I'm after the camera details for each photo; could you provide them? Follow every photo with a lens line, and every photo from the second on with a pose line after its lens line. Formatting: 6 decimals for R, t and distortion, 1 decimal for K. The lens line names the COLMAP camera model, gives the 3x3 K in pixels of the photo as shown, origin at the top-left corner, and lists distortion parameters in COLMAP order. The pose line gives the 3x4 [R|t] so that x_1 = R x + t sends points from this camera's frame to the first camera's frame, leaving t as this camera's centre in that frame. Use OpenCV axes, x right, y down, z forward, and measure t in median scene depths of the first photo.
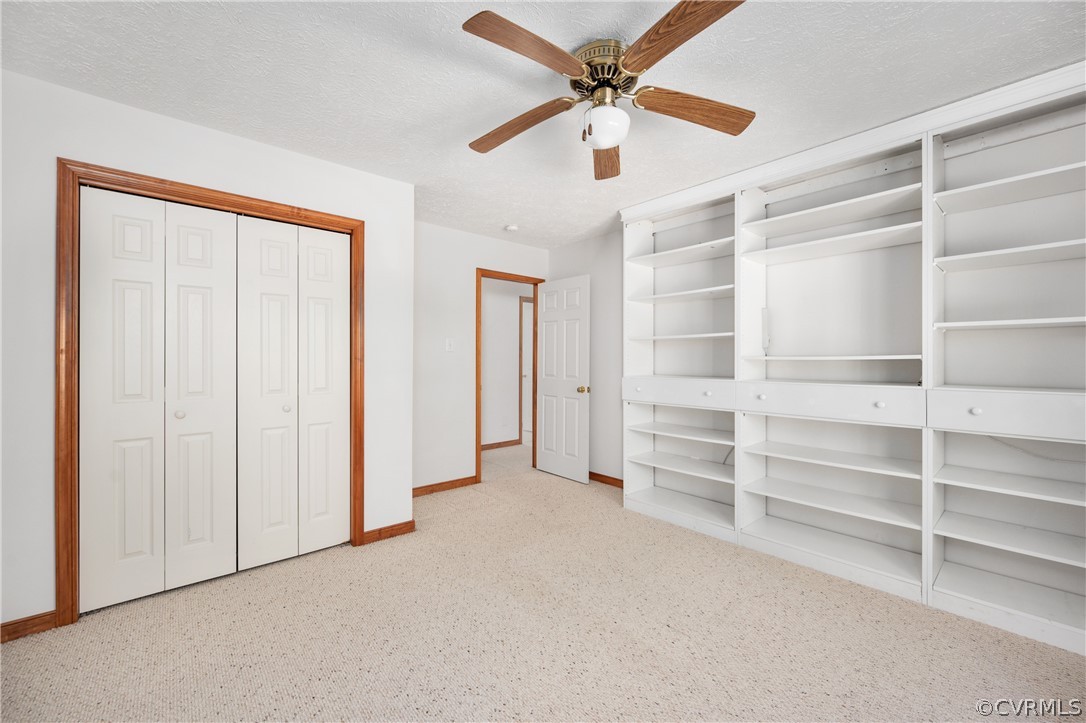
lens RADIAL K [[414.0, 0, 533.1], [0, 414.0, 357.0], [0, 0, 1]] dist [-0.000035, -0.000264]
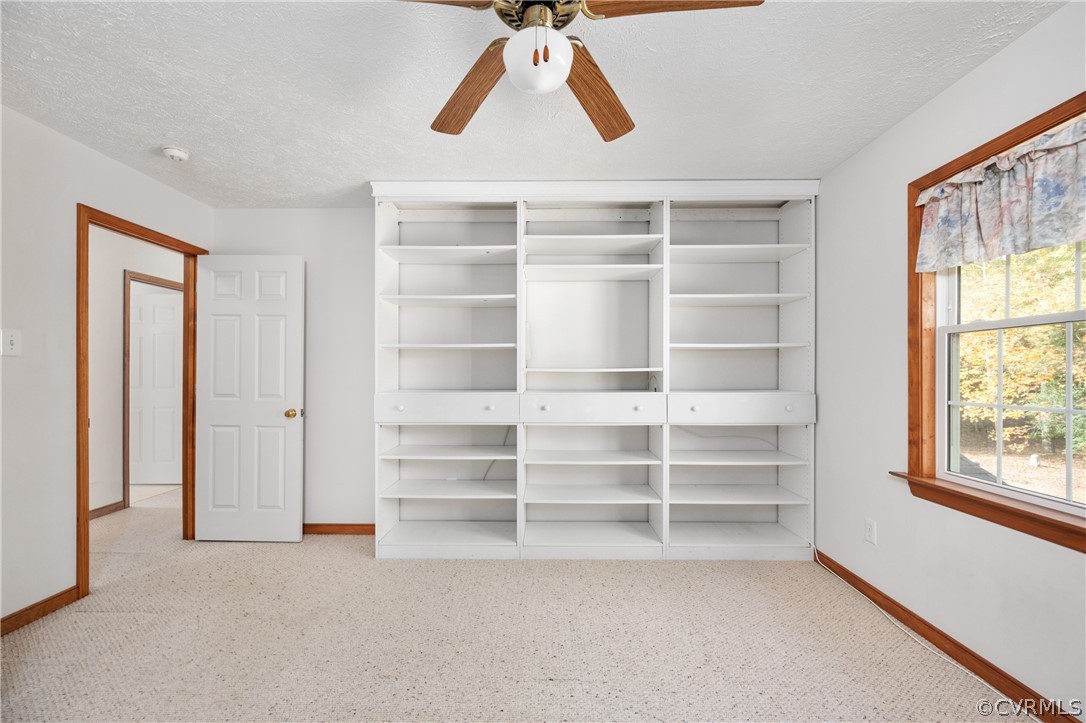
lens RADIAL K [[433.6, 0, 537.3], [0, 433.6, 371.3], [0, 0, 1]] dist [-0.000976, -0.000508]
pose [[0.676189, -0.000068, 0.736728, -0.194084], [-0.003574, 0.999988, 0.003372, 0.001794], [-0.736720, -0.004913, 0.676181, 0.222718]]
